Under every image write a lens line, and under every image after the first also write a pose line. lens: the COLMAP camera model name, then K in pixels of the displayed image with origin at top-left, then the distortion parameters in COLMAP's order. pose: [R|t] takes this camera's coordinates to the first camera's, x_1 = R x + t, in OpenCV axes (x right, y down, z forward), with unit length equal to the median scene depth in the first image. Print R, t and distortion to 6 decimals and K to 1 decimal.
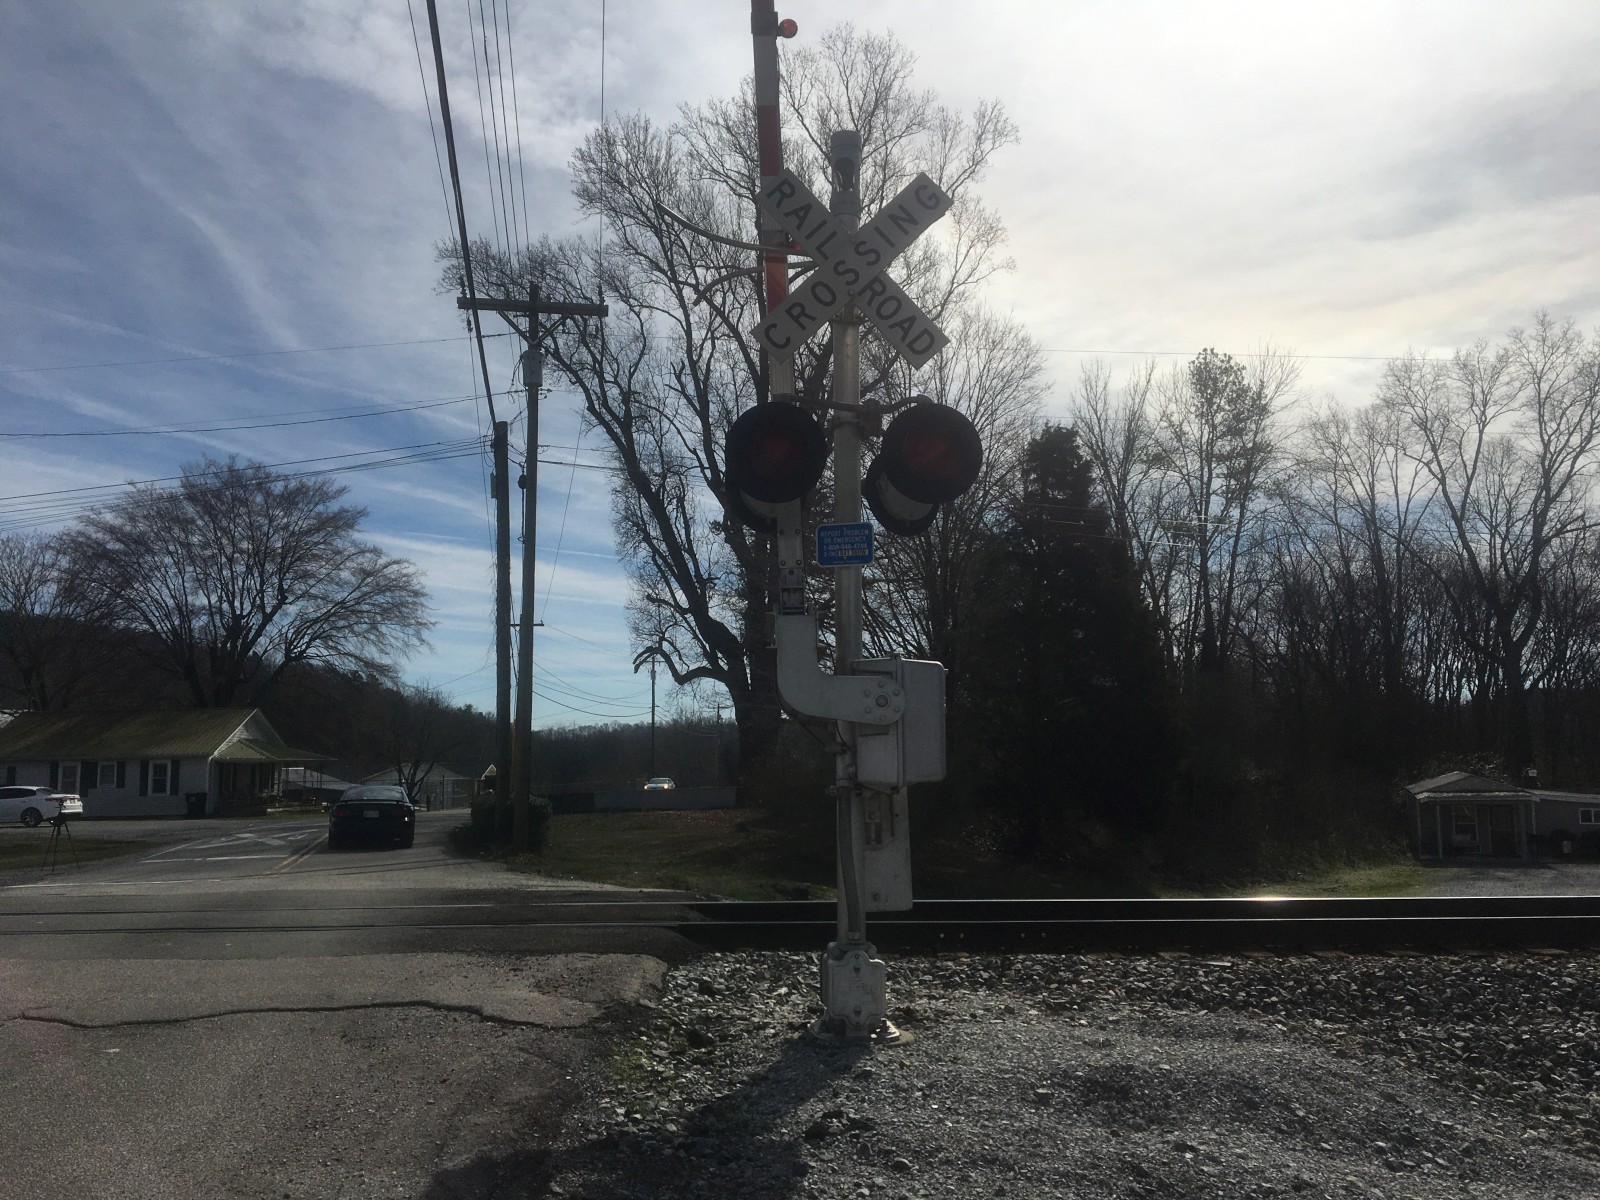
lens RADIAL K [[1330.4, 0, 789.0], [0, 1330.4, 610.3], [0, 0, 1]] dist [0.071745, -0.102999]
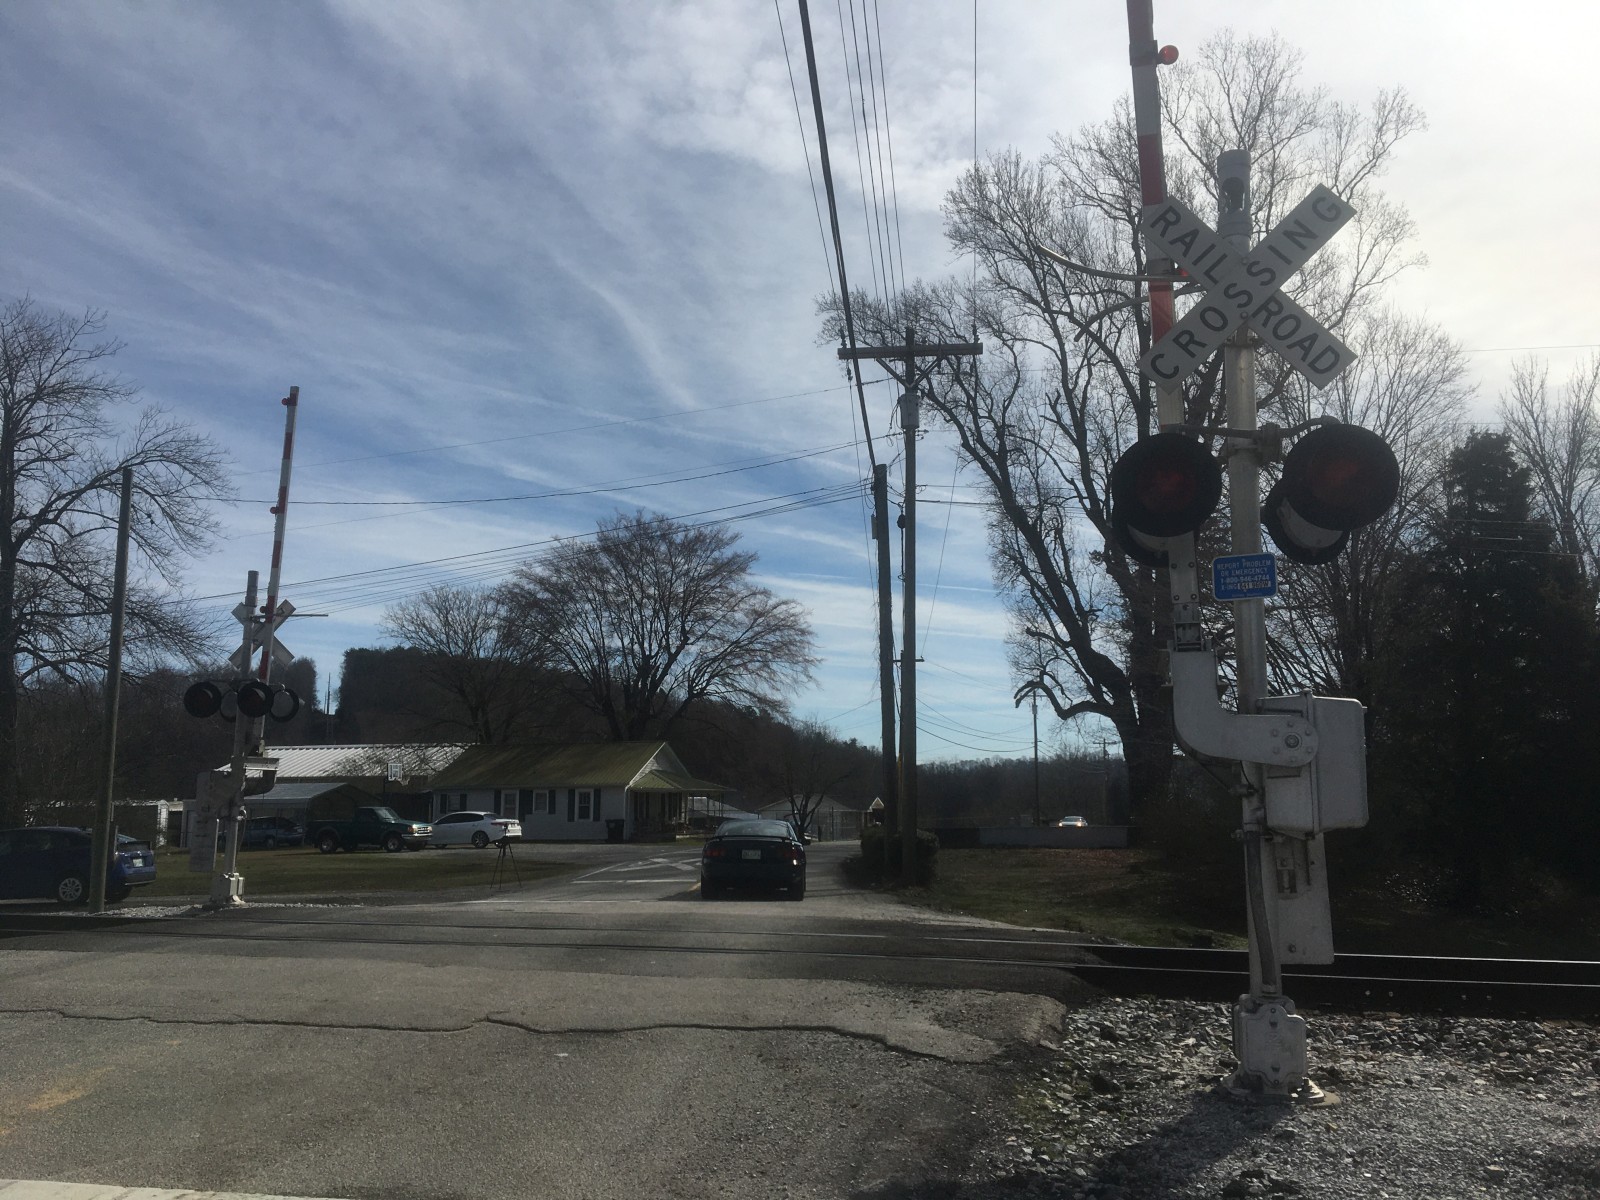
lens RADIAL K [[1330.4, 0, 785.1], [0, 1330.4, 610.6], [0, 0, 1]] dist [0.071745, -0.102999]
pose [[0.959532, -0.027105, -0.280291, -0.000941], [0.020057, 0.999407, -0.027984, -0.000754], [0.280883, 0.021230, 0.959507, -0.003070]]
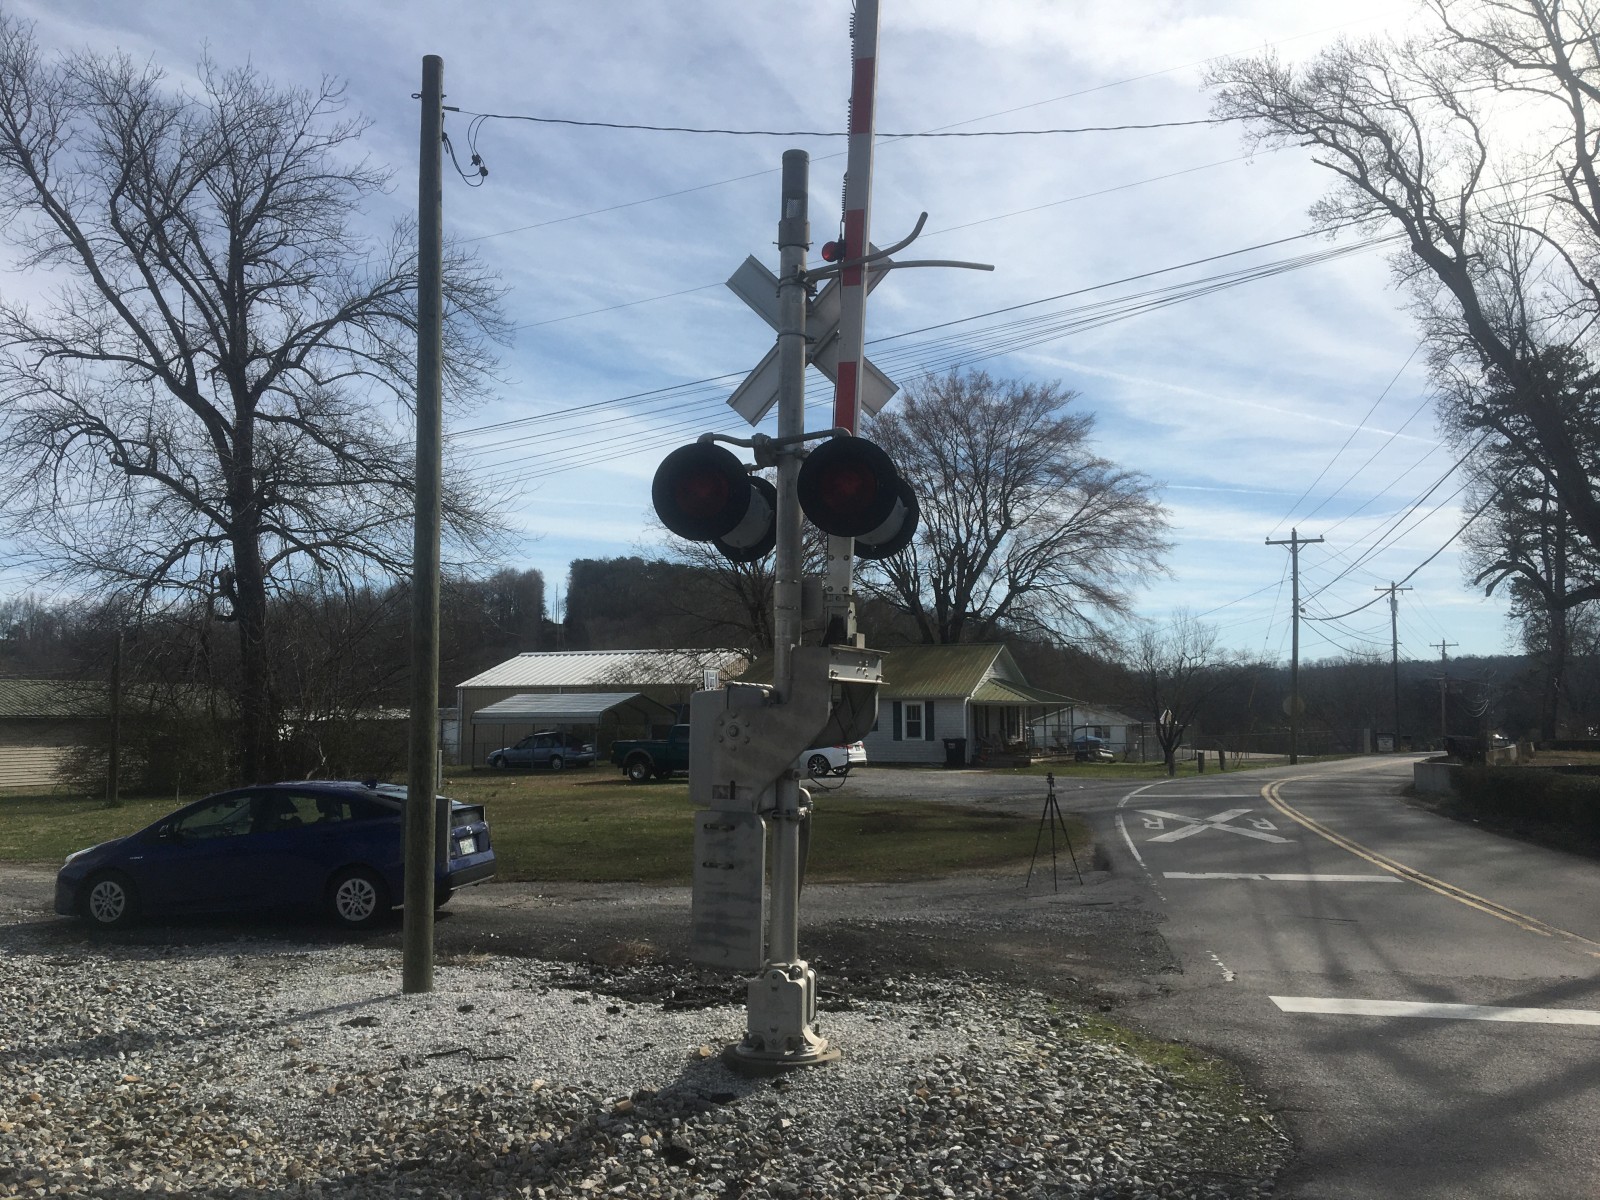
lens RADIAL K [[1330.4, 0, 804.4], [0, 1330.4, 612.3], [0, 0, 1]] dist [0.071745, -0.102999]
pose [[0.910445, -0.016941, -0.413282, -0.198815], [0.035974, 0.998618, 0.038315, 0.018049], [0.412062, -0.049751, 0.909797, 0.194024]]
